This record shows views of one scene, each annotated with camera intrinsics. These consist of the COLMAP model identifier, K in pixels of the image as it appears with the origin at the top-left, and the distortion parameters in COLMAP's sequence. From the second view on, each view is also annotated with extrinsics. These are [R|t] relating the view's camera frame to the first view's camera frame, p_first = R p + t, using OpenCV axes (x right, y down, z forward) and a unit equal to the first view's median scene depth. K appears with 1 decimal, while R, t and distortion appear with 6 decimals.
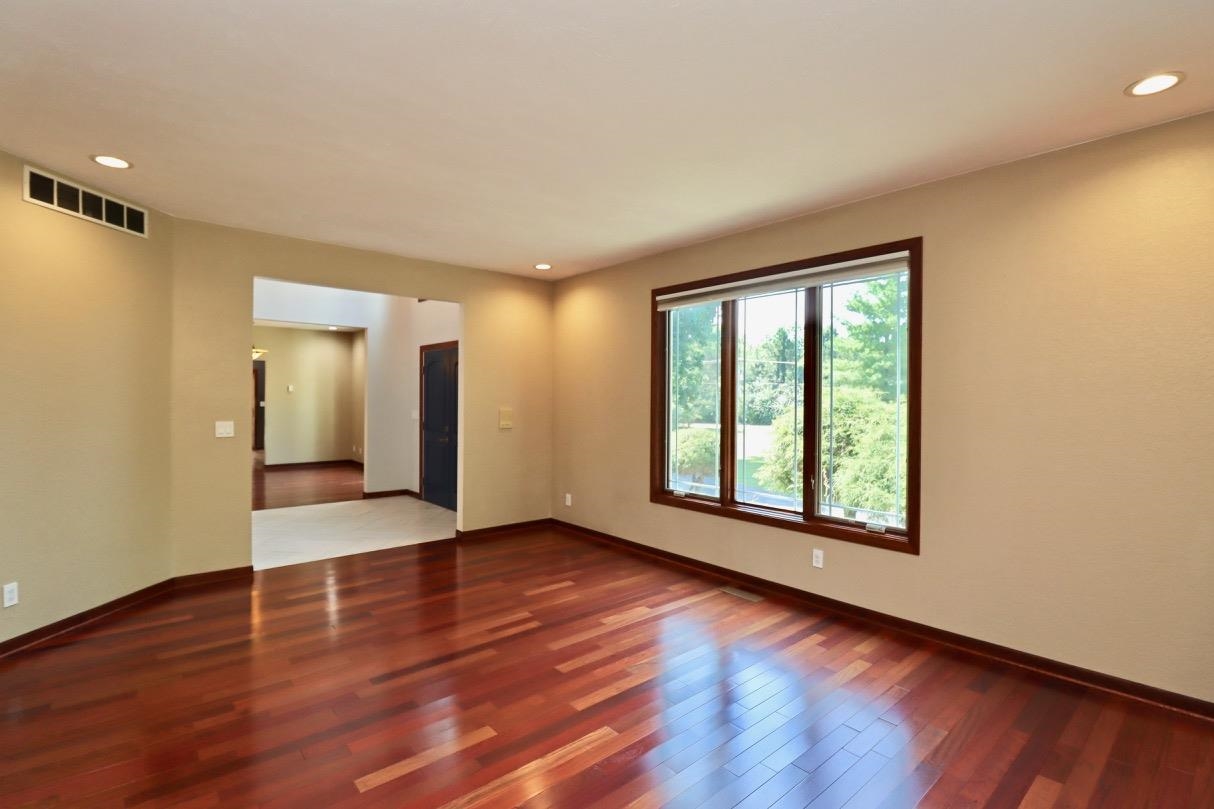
lens RADIAL K [[571.2, 0, 603.2], [0, 571.2, 402.0], [0, 0, 1]] dist [-0.005221, -0.000543]
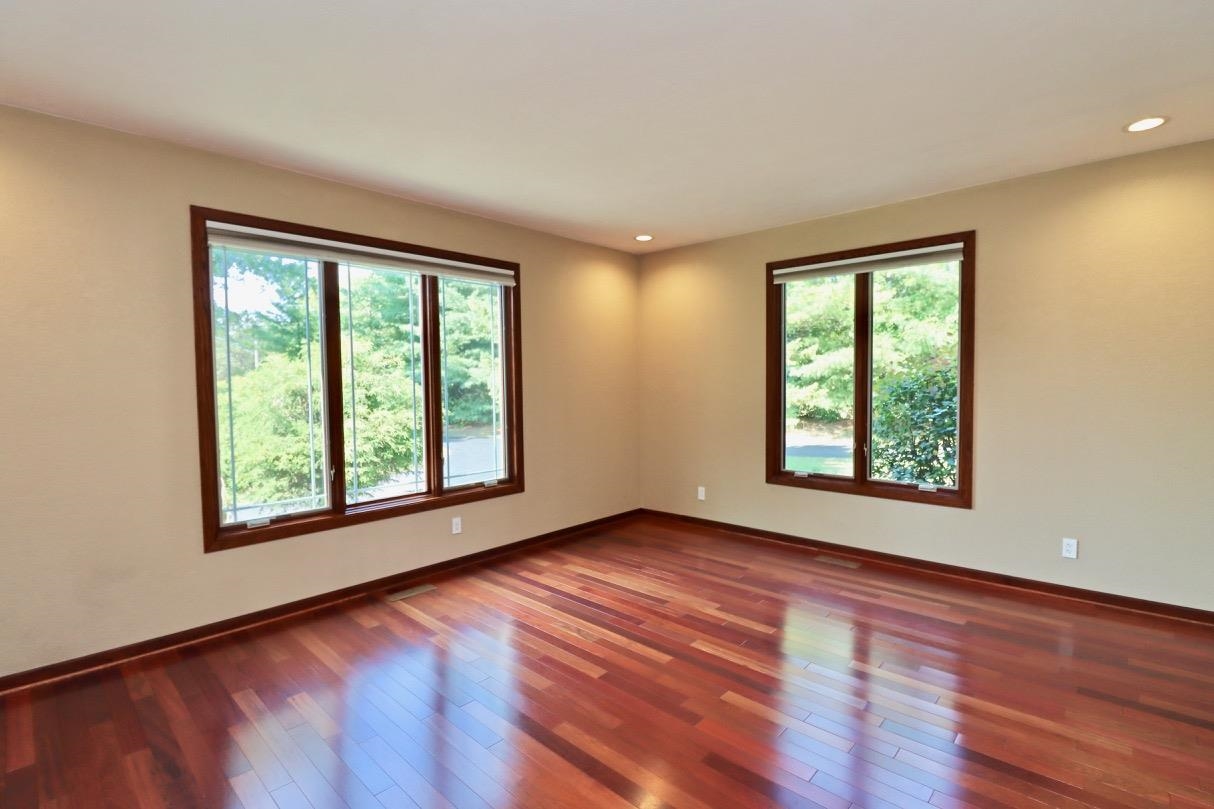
lens RADIAL K [[571.2, 0, 602.6], [0, 571.2, 403.3], [0, 0, 1]] dist [-0.005221, -0.000543]
pose [[-0.113918, -0.038210, 0.992755, -0.722500], [0.023202, 0.998885, 0.041109, -0.001495], [-0.993219, 0.027717, -0.112904, 0.811726]]
